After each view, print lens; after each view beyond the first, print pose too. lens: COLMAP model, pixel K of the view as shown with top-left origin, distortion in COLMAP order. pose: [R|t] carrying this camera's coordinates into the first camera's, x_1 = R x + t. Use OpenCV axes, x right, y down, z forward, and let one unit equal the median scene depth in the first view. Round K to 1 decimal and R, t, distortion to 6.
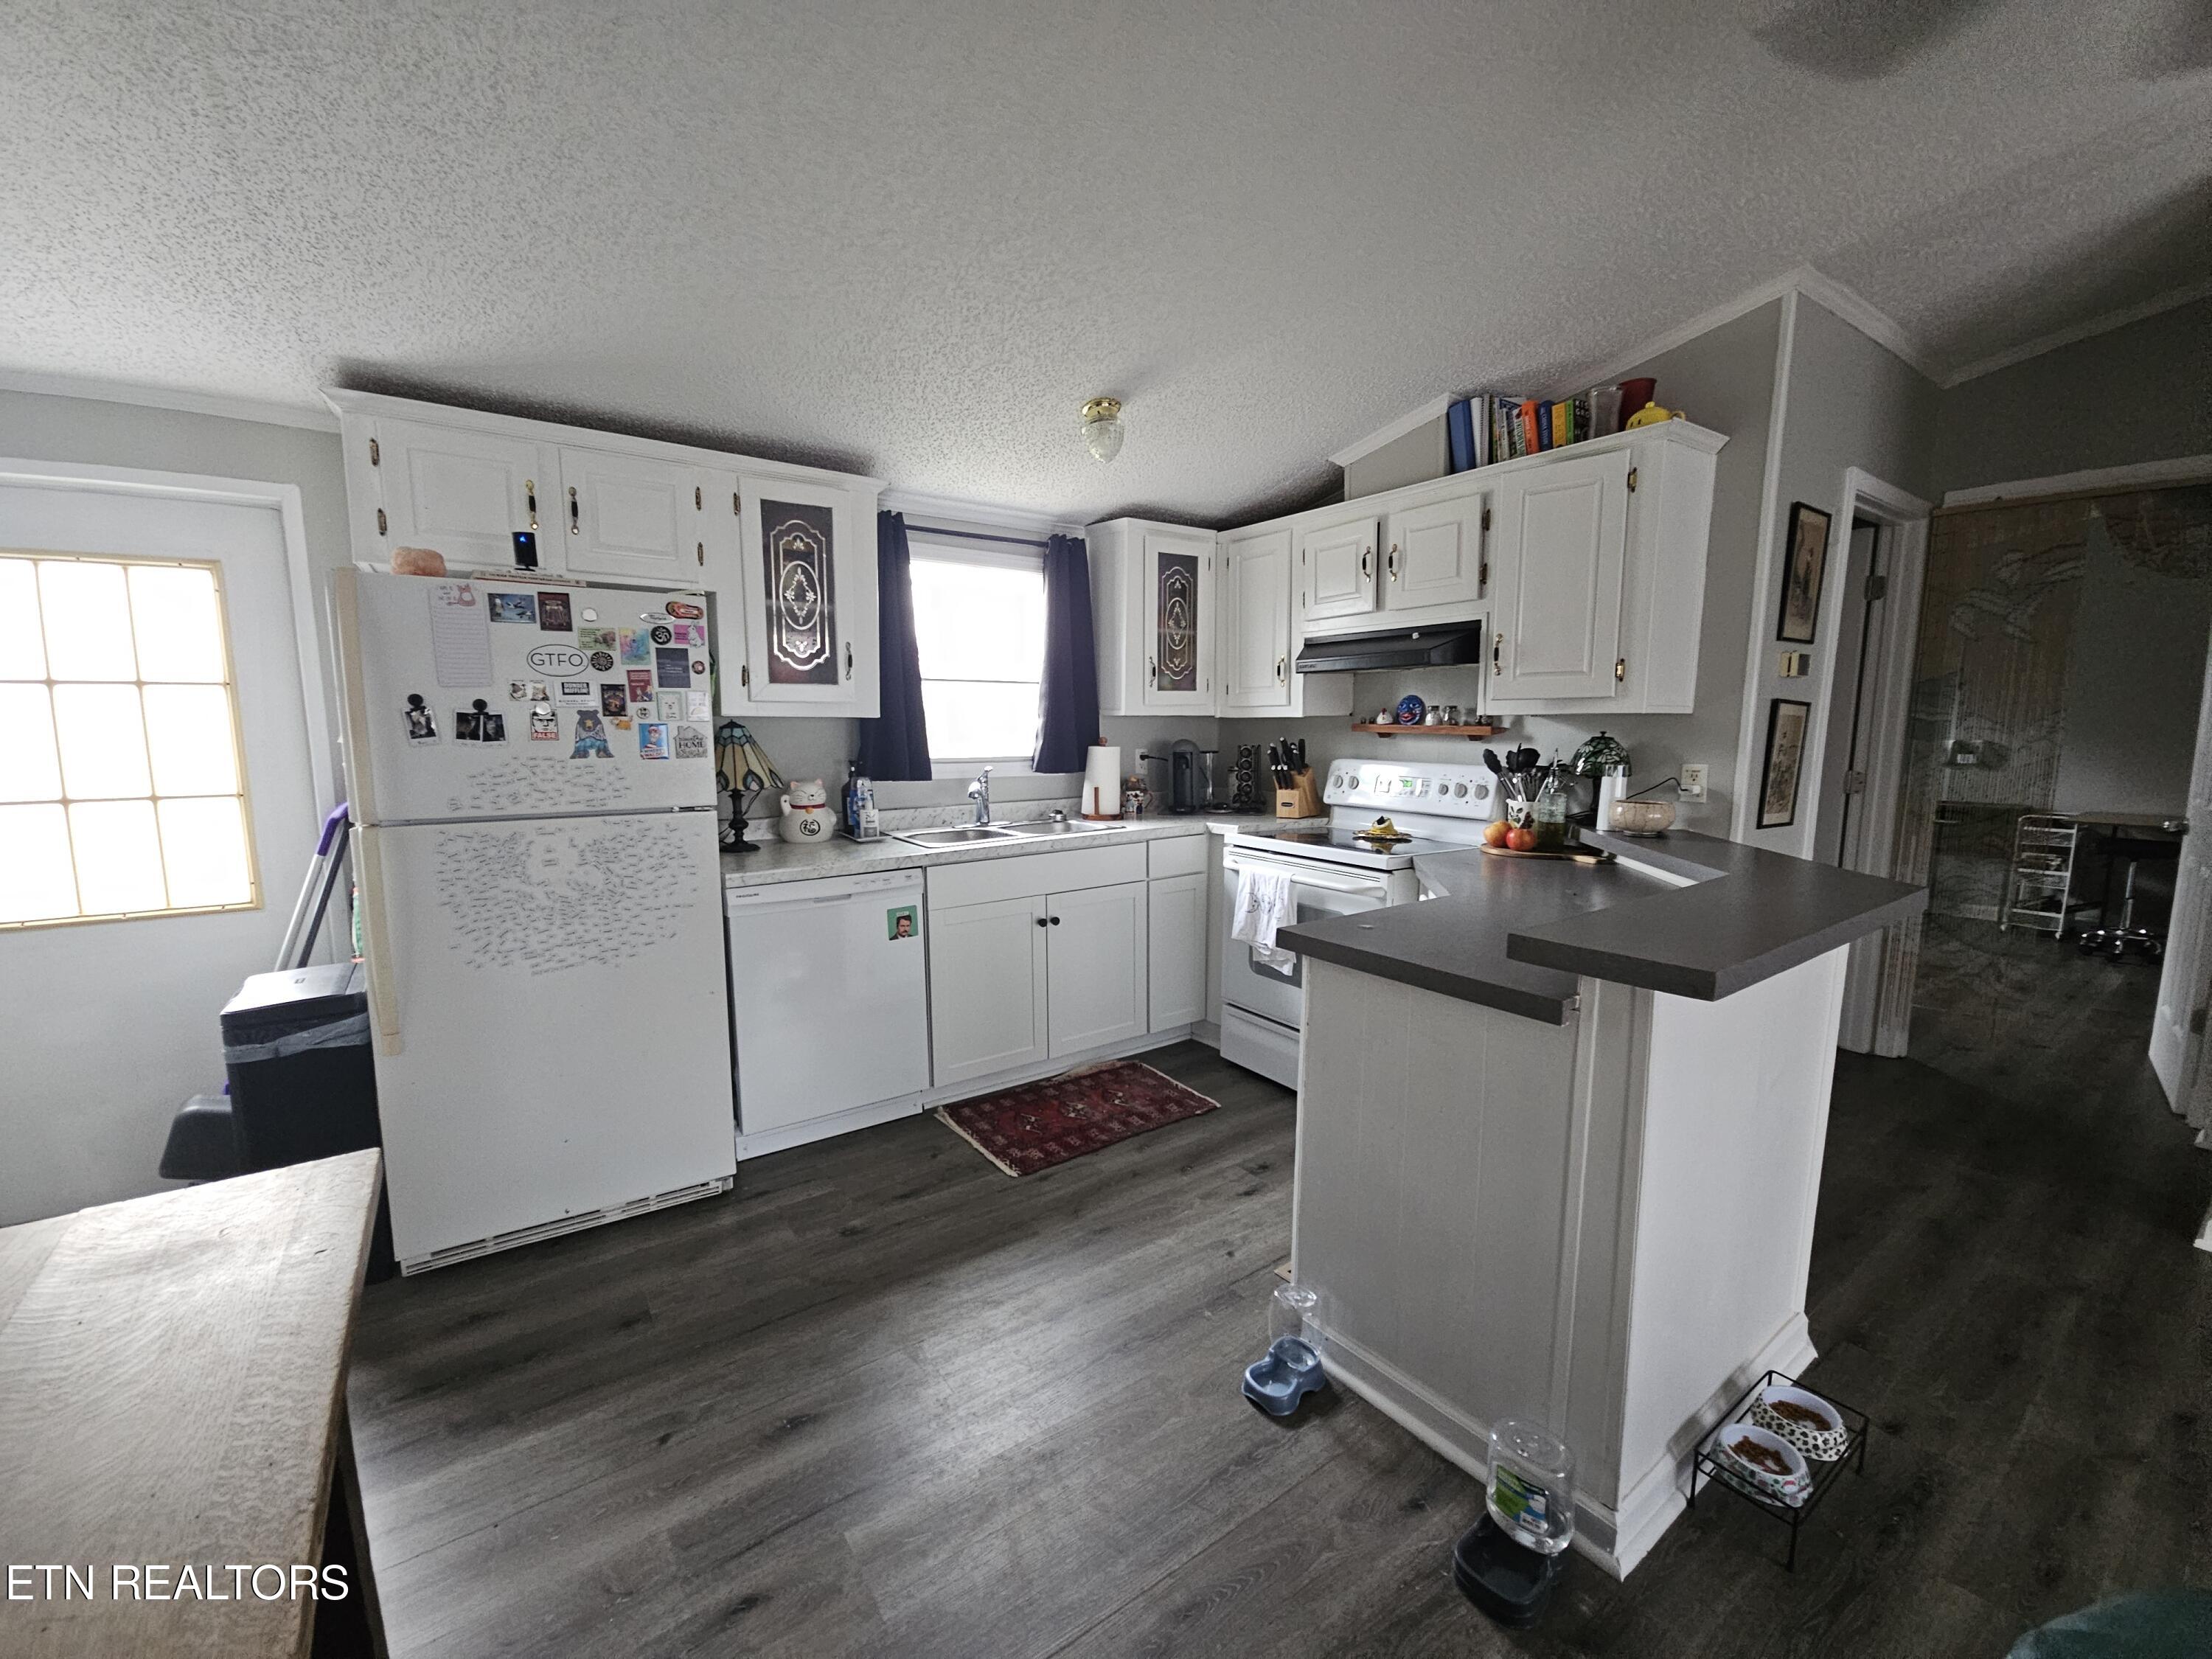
lens RADIAL K [[902.6, 0, 1093.3], [0, 902.6, 836.1], [0, 0, 1]] dist [0.001383, -0.001307]
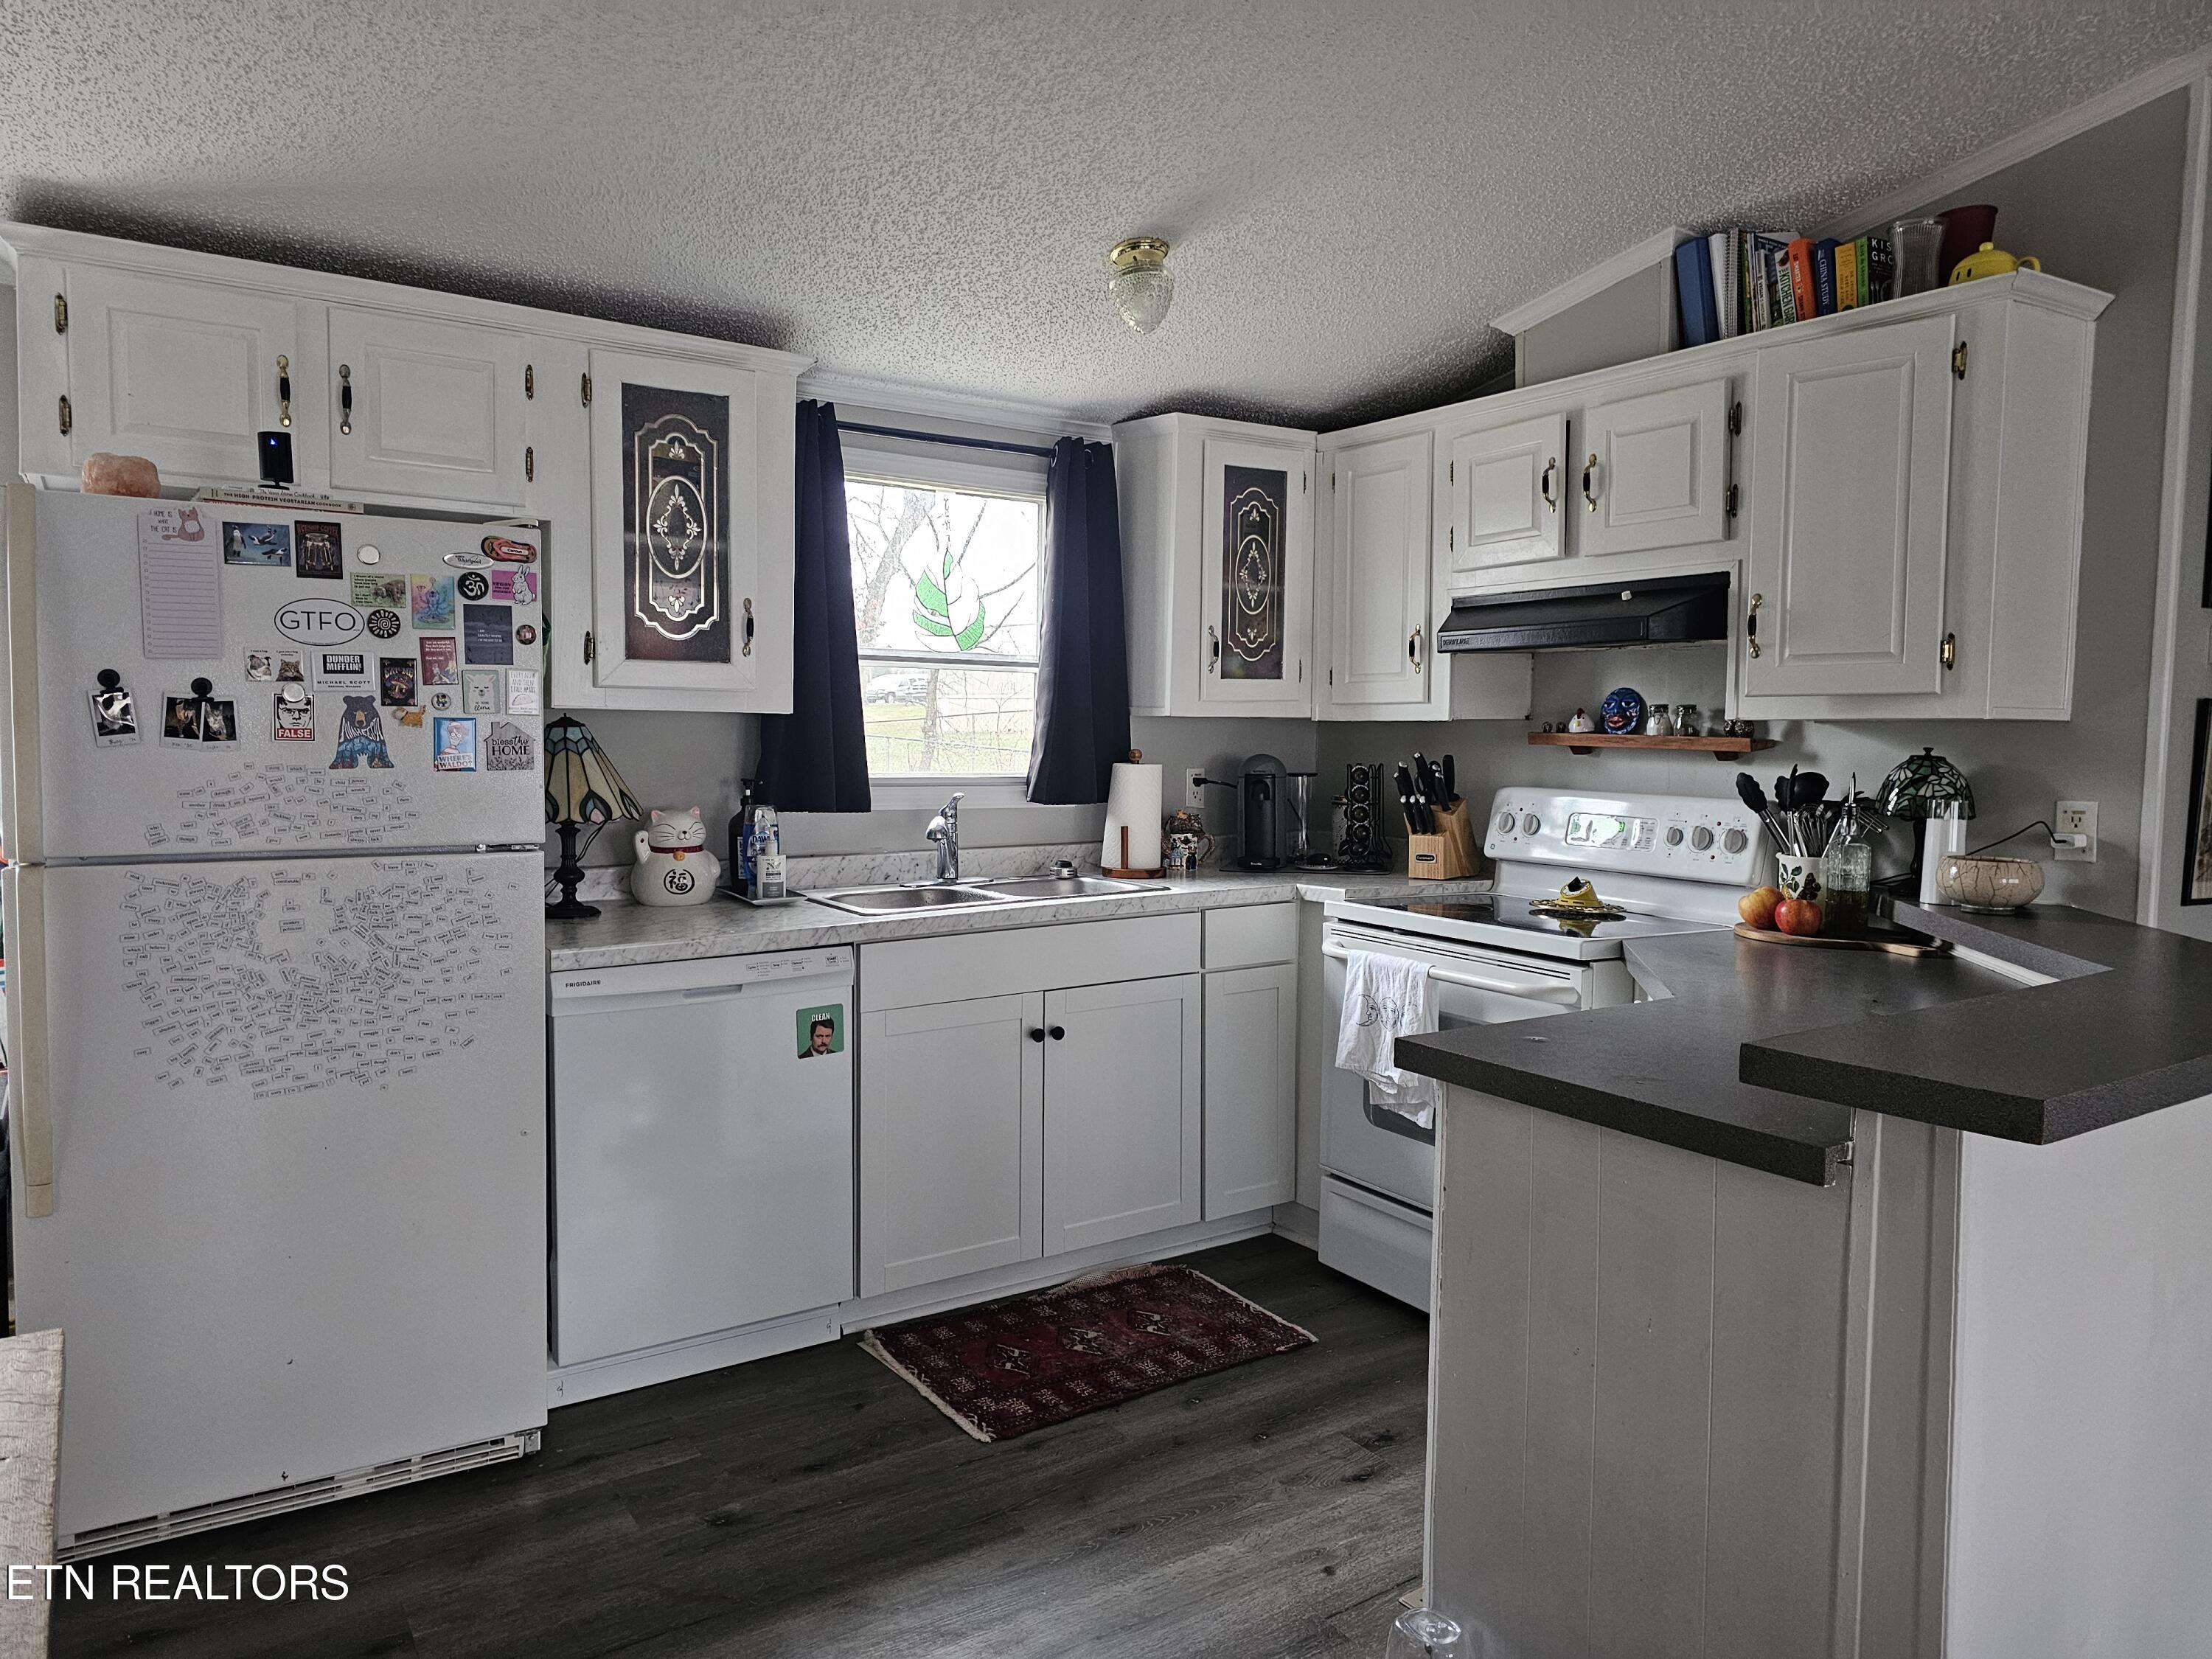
lens RADIAL K [[1478.4, 0, 1078.0], [0, 1478.4, 811.6], [0, 0, 1]] dist [0.044253, -0.031632]
pose [[0.999489, 0.012985, -0.029203, 0.001481], [-0.014960, 0.997541, -0.068466, 0.009698], [0.028242, 0.068868, 0.997226, -0.058740]]
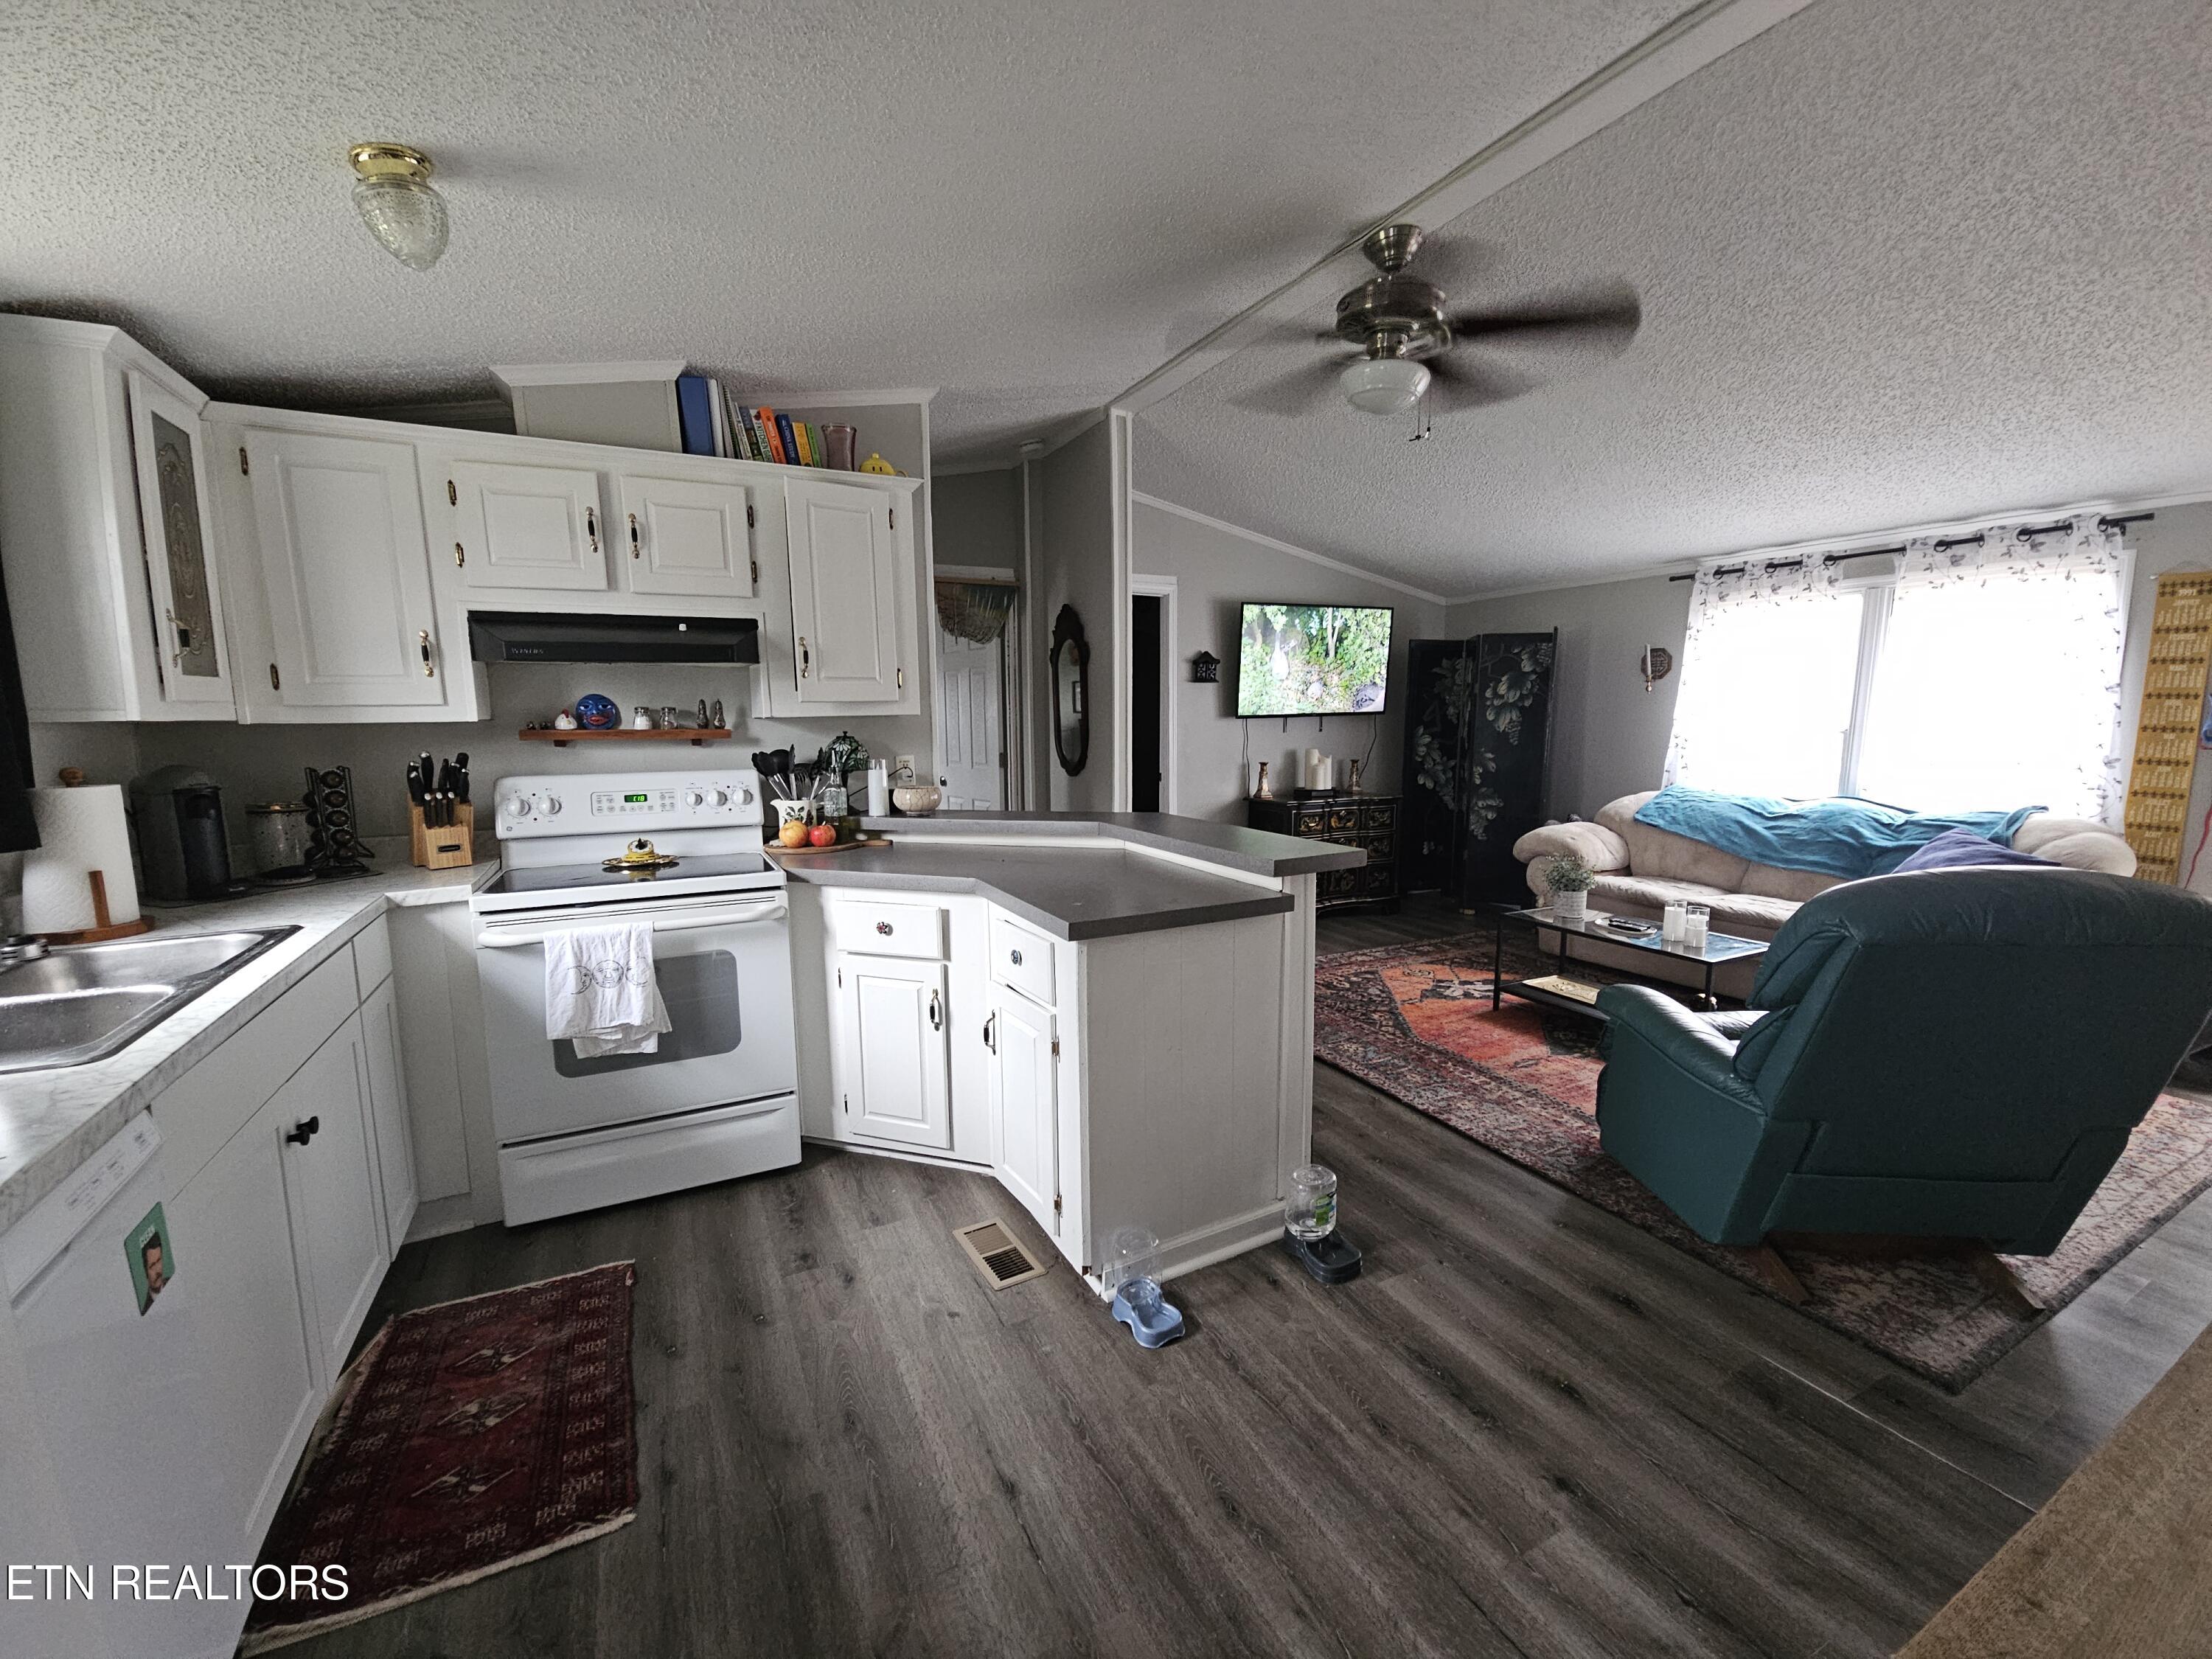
lens RADIAL K [[902.6, 0, 1109.8], [0, 902.6, 835.5], [0, 0, 1]] dist [0.001383, -0.001307]
pose [[0.129574, -0.130721, 0.982915, -0.538463], [0.137125, 0.984110, 0.112803, -0.072570], [-0.982042, 0.120166, 0.145440, 0.546153]]
